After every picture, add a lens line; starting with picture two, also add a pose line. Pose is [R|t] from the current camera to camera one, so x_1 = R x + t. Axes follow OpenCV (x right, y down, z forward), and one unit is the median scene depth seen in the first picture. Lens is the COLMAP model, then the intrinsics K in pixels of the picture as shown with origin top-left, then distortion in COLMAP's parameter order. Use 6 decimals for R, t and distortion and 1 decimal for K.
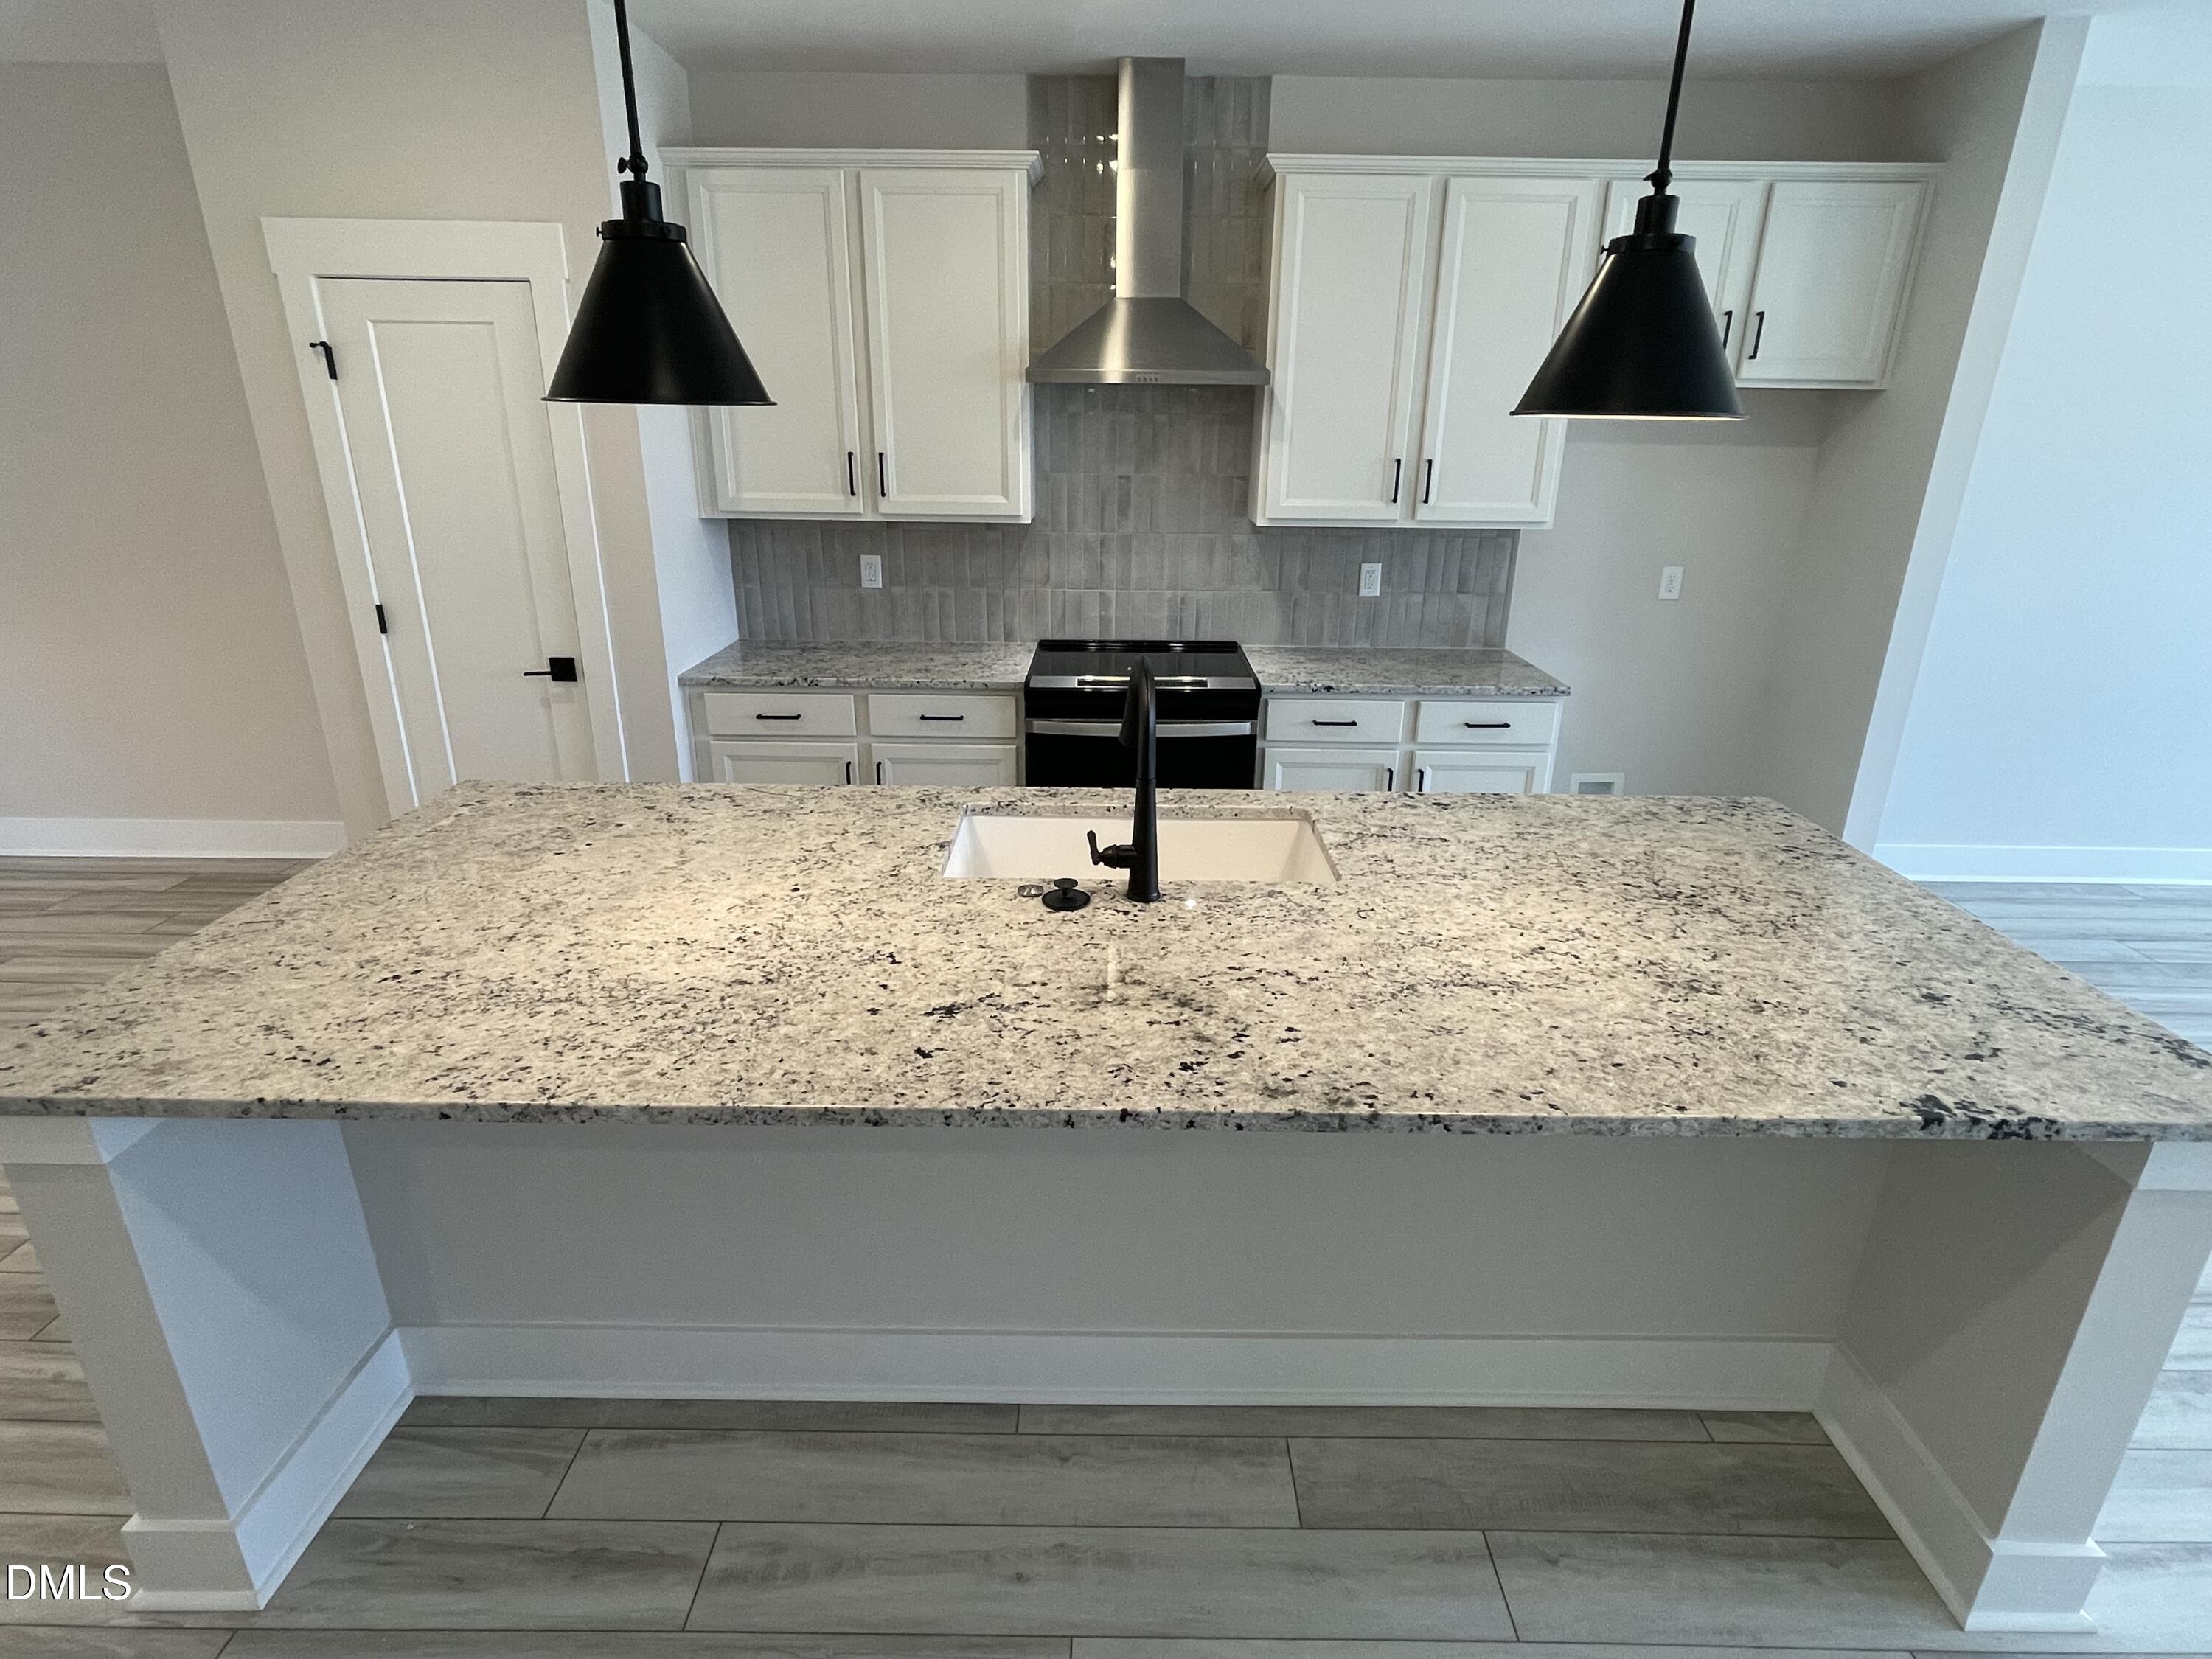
lens RADIAL K [[1112.1, 0, 1123.3], [0, 1112.1, 835.6], [0, 0, 1]] dist [-0.010476, 0.006376]
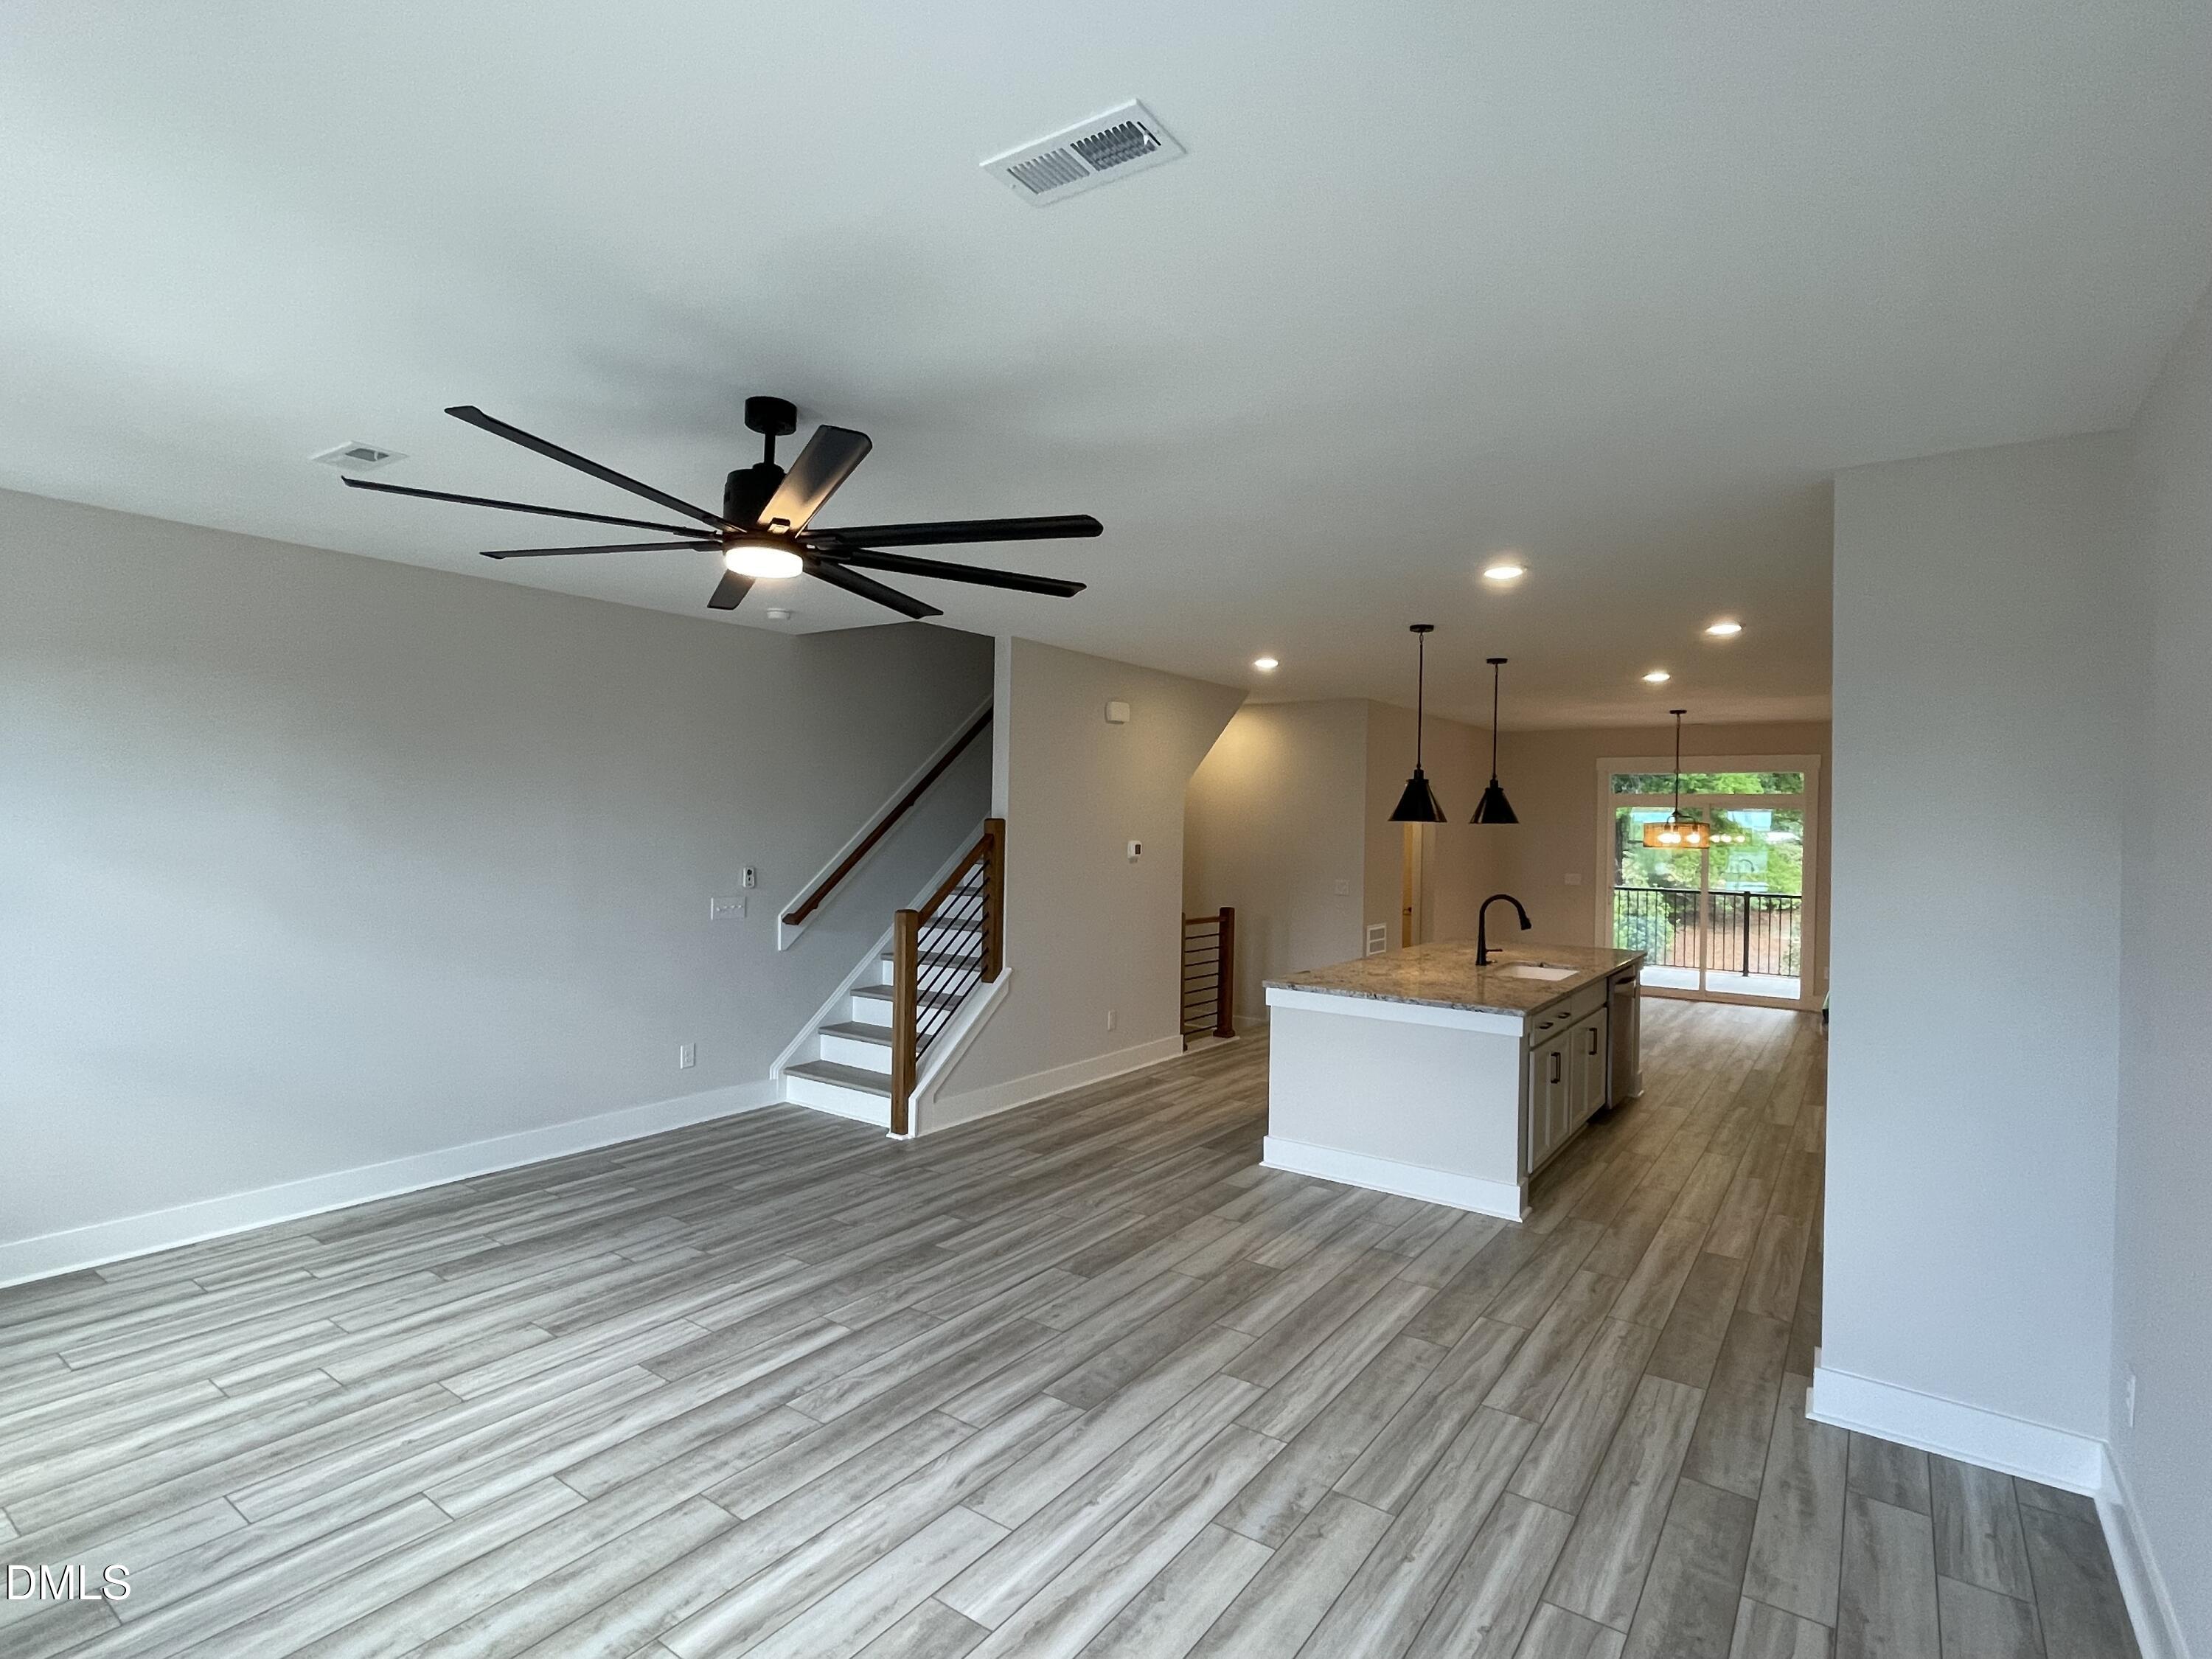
lens RADIAL K [[1112.1, 0, 1111.6], [0, 1112.1, 827.7], [0, 0, 1]] dist [-0.010476, 0.006376]
pose [[-0.565488, -0.015382, -0.824613, 3.256556], [-0.314983, 0.928067, 0.198691, -0.611898], [0.762240, 0.372096, -0.529655, 1.725250]]
